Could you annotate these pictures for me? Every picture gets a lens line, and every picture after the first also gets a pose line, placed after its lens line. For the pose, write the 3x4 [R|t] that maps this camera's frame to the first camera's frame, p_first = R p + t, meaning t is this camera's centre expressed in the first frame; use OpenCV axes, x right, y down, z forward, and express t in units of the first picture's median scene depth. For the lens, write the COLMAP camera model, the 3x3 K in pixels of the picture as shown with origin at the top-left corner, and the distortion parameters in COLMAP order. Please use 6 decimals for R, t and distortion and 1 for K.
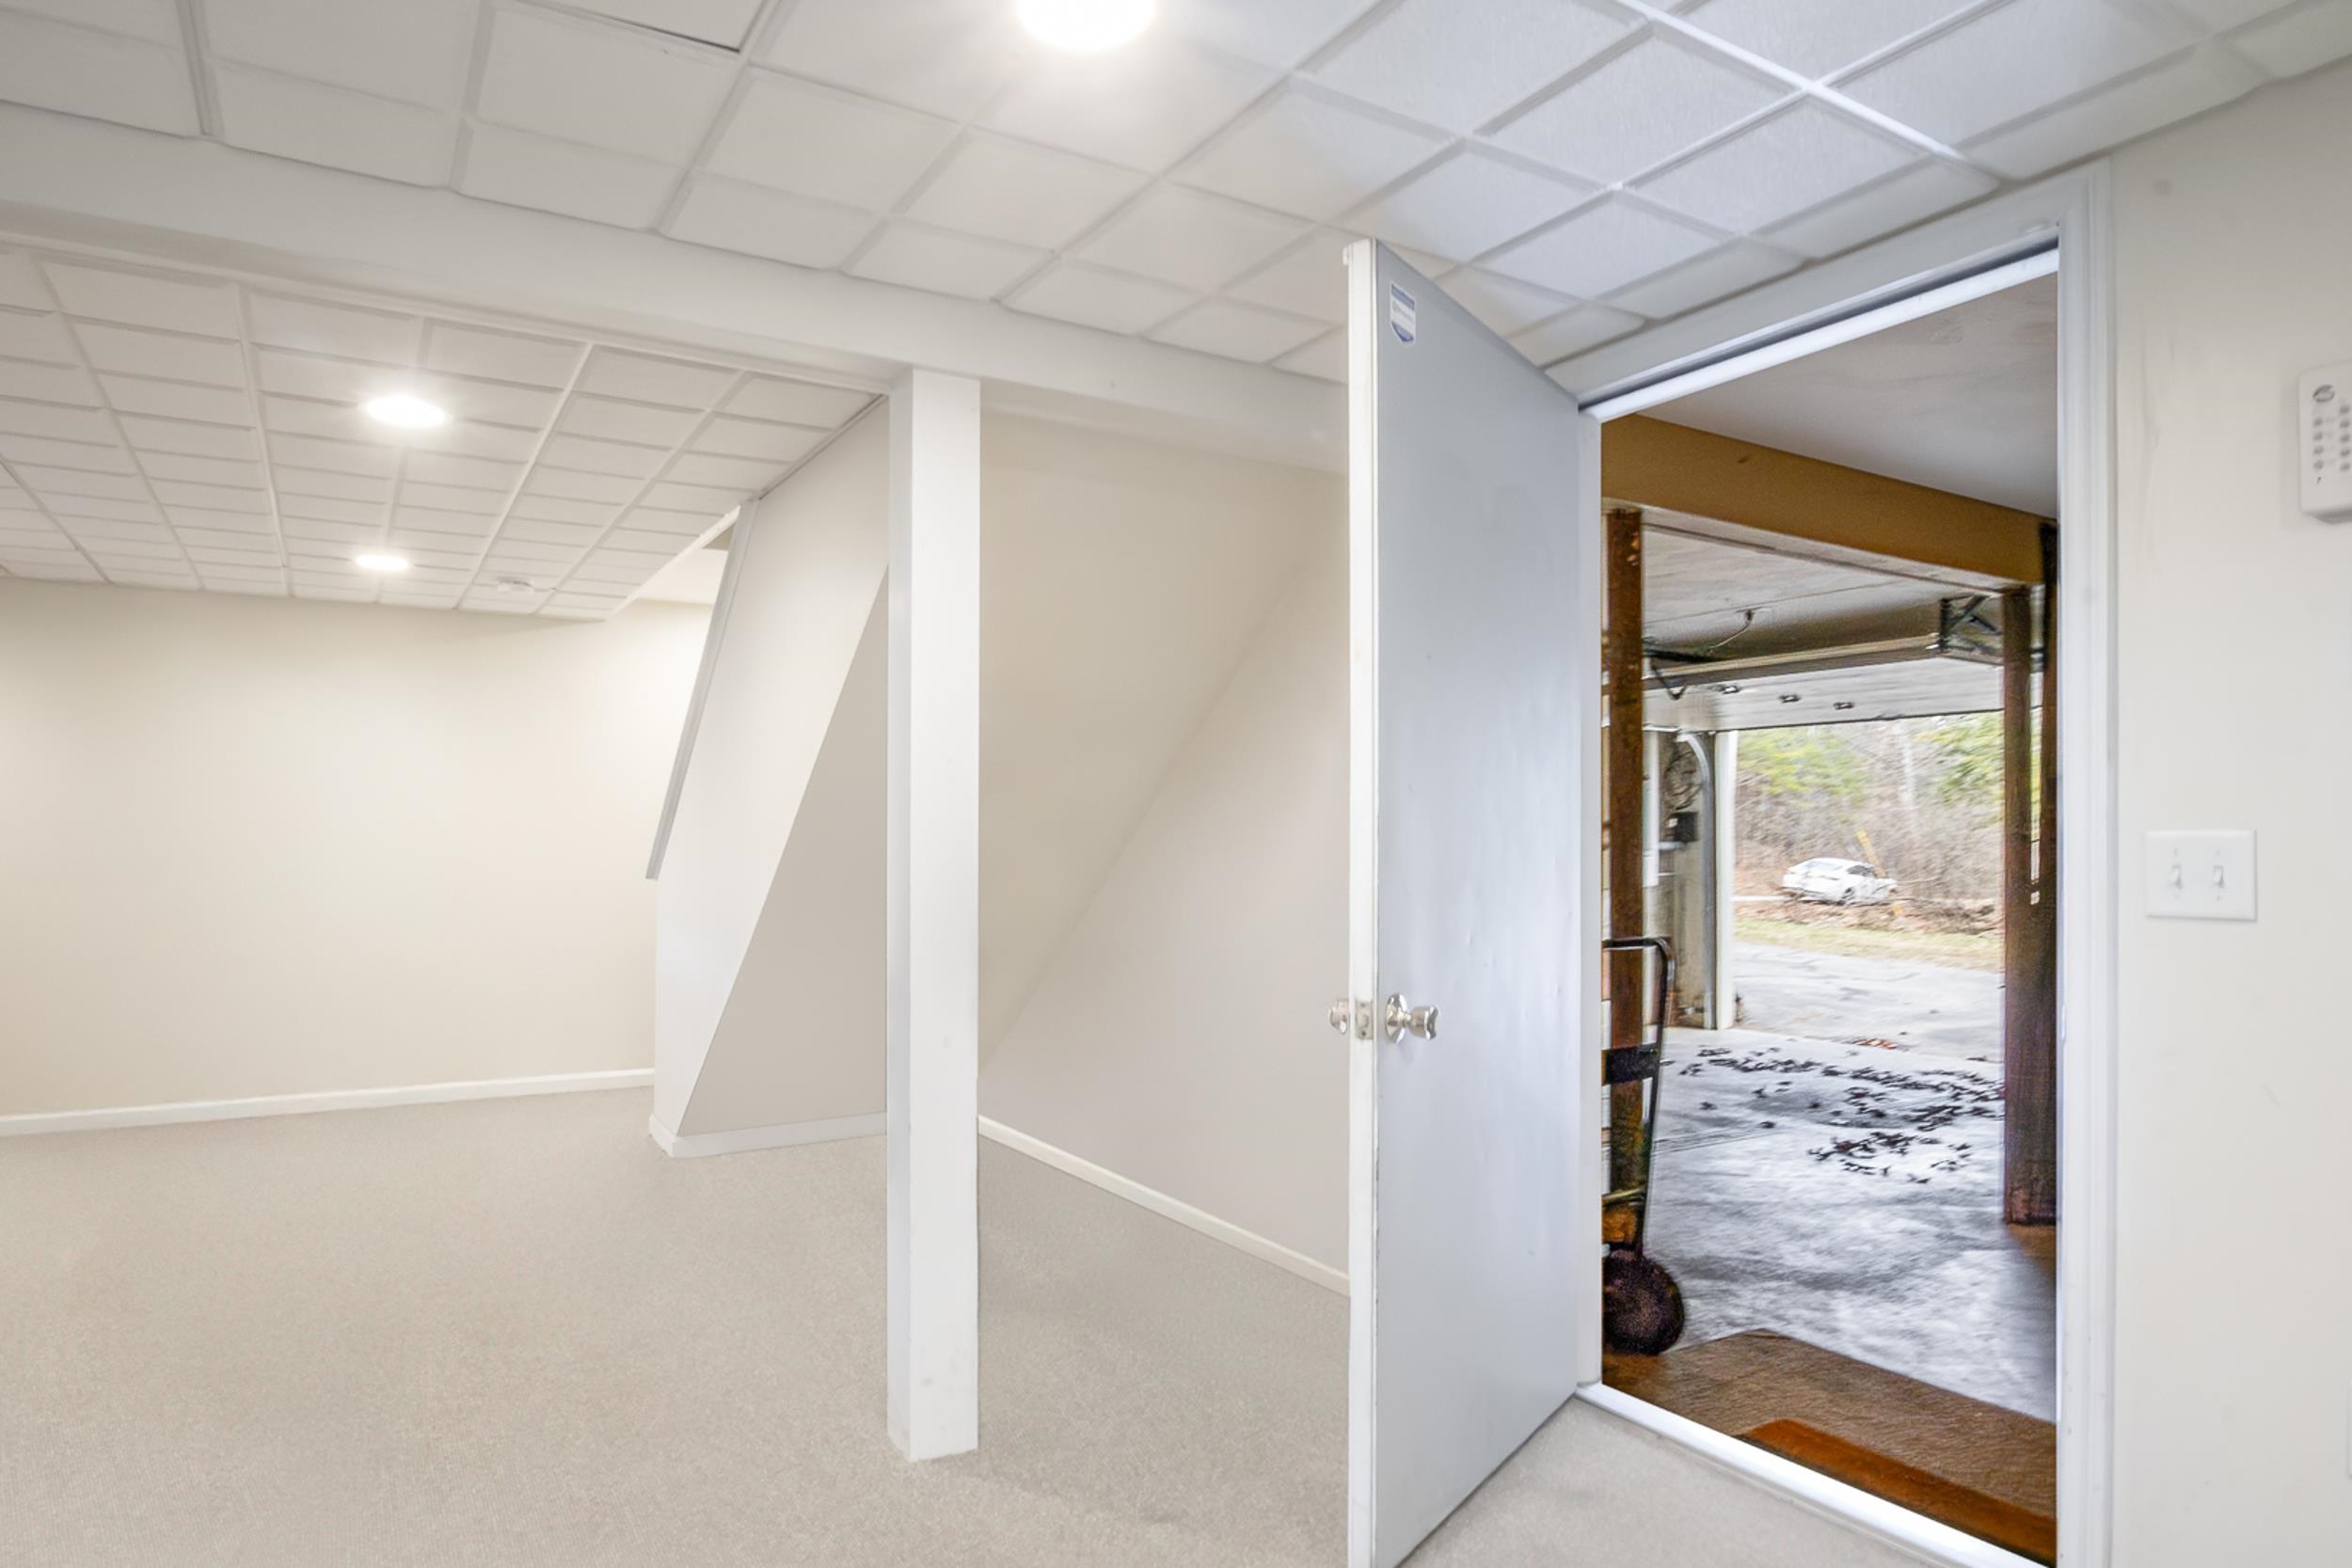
lens RADIAL K [[1328.0, 0, 1080.8], [0, 1328.0, 839.5], [0, 0, 1]] dist [0.000702, -0.000774]
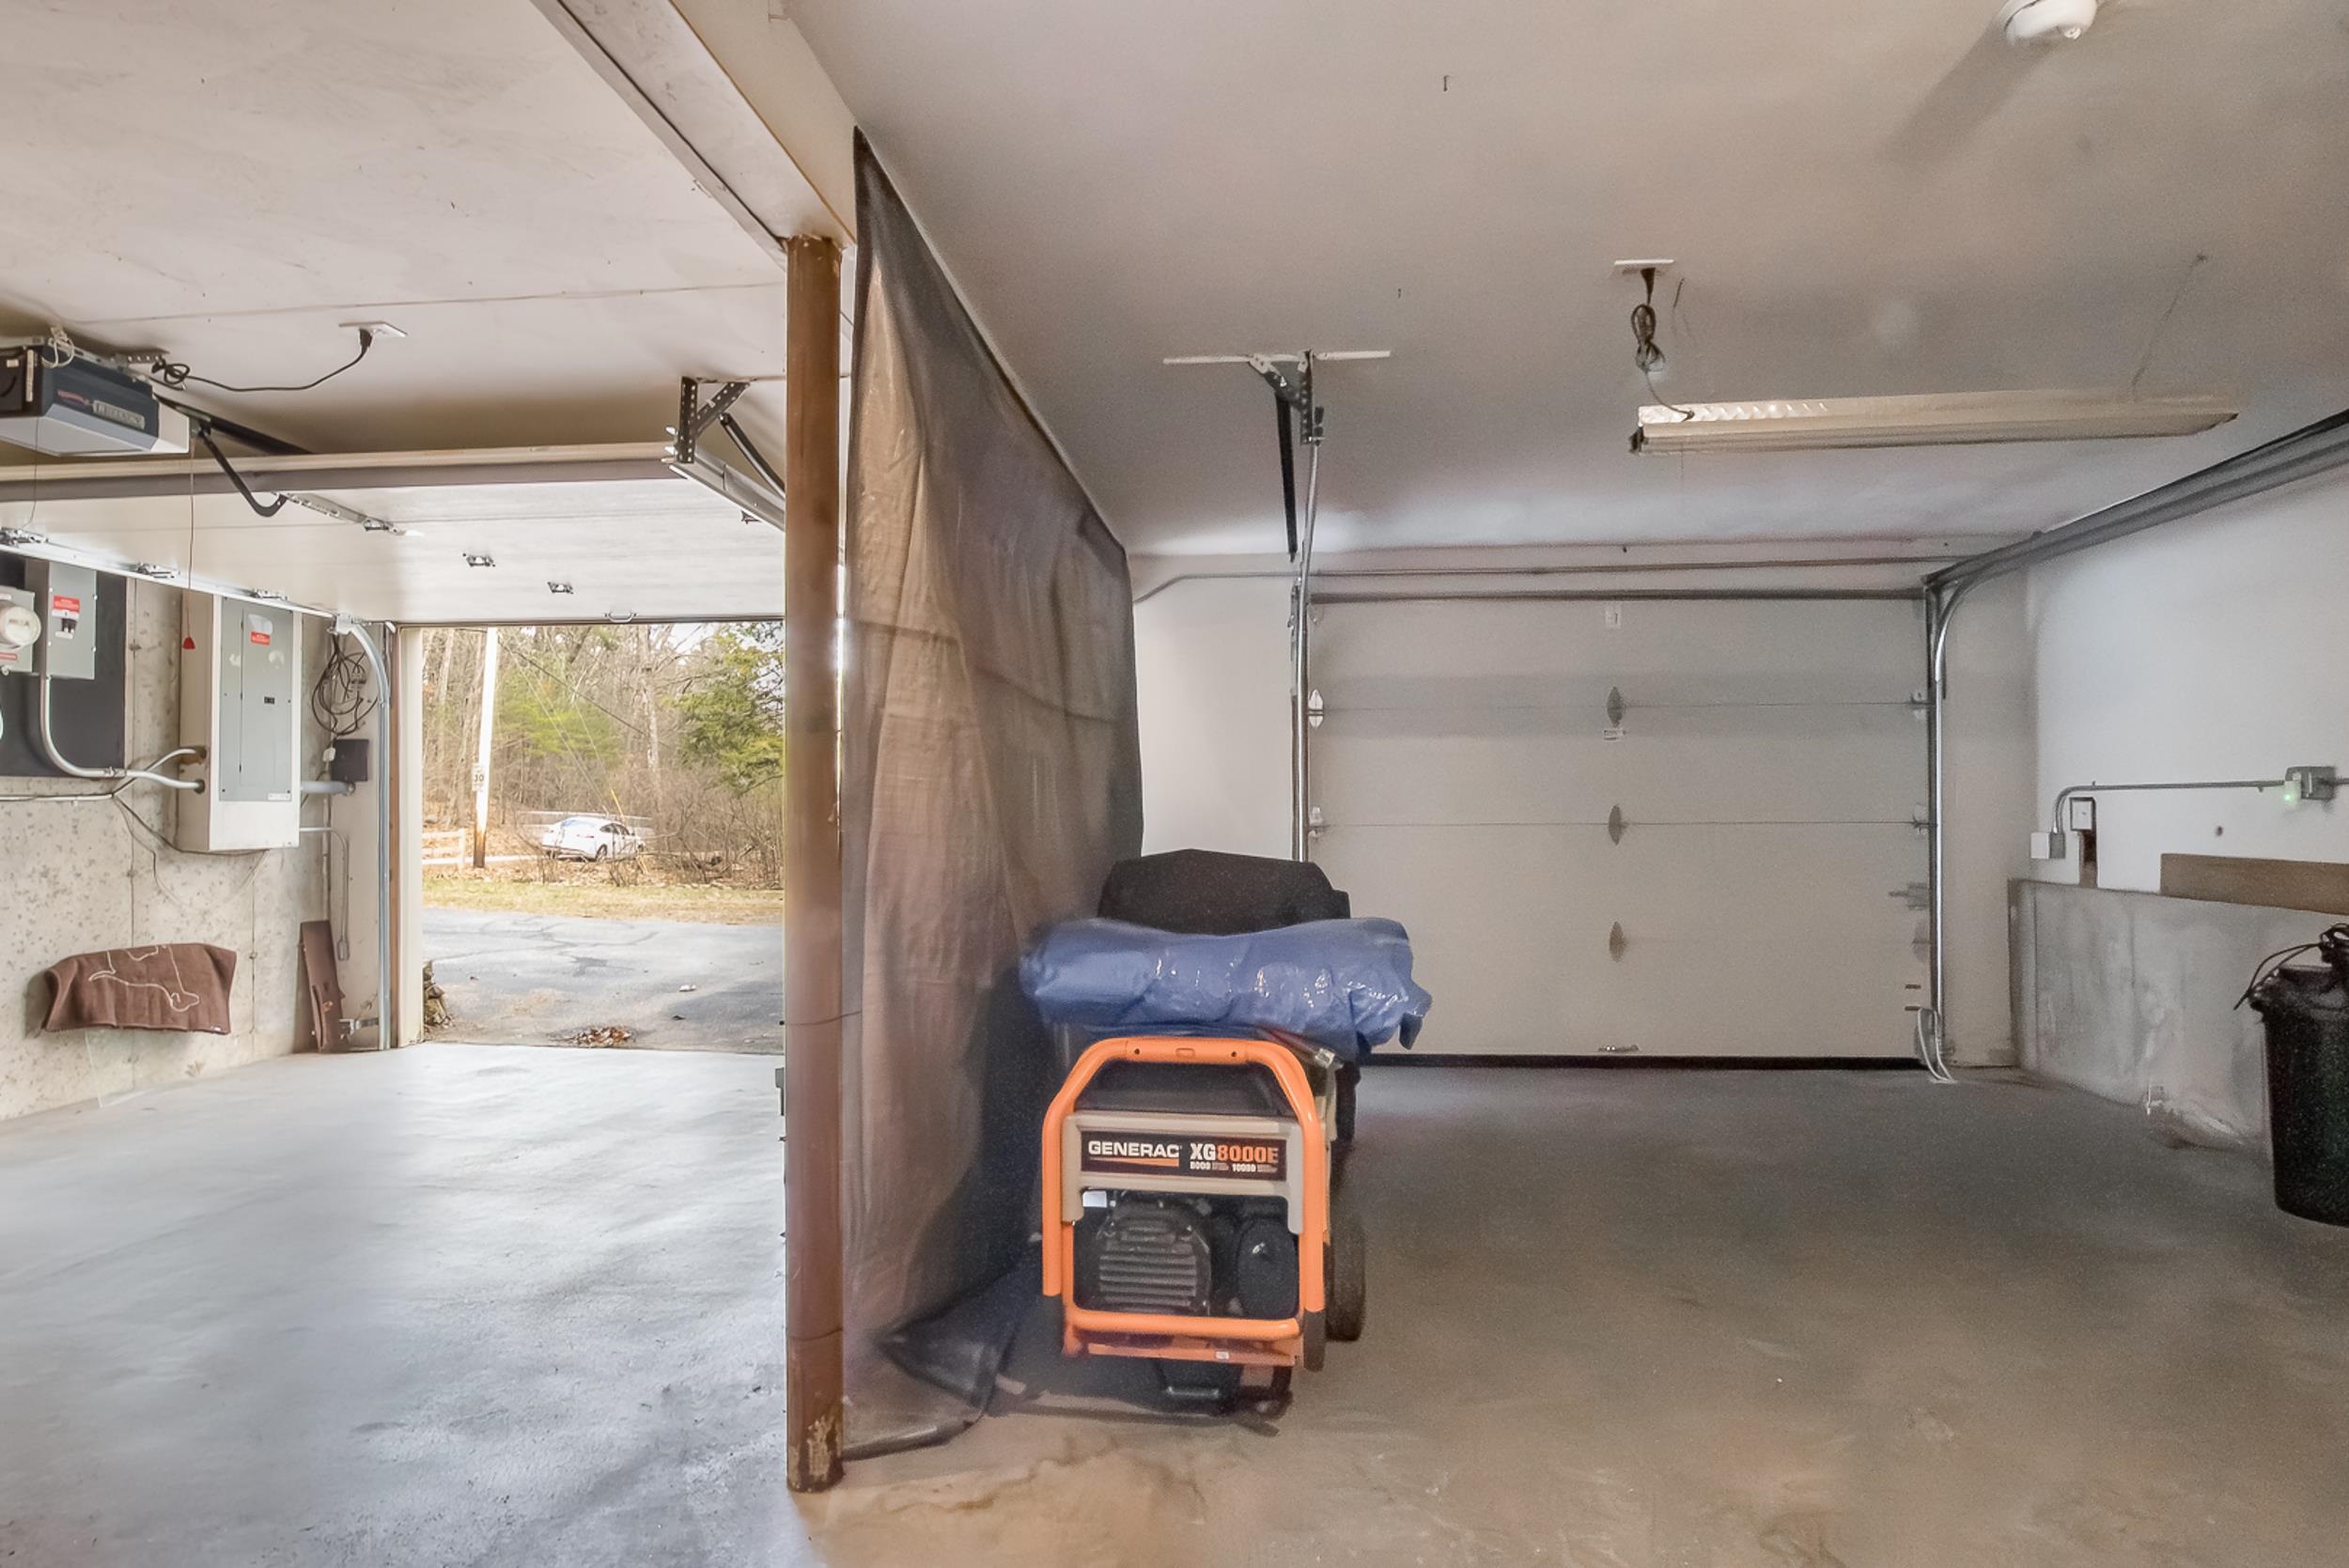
lens RADIAL K [[1220.8, 0, 1166.2], [0, 1220.8, 787.3], [0, 0, 1]] dist [-0.027436, 0.000283]
pose [[0.577876, 0.010404, 0.816058, 0.124027], [0.000381, 0.999915, -0.013019, 0.008567], [-0.816124, 0.007834, 0.577823, 0.191000]]
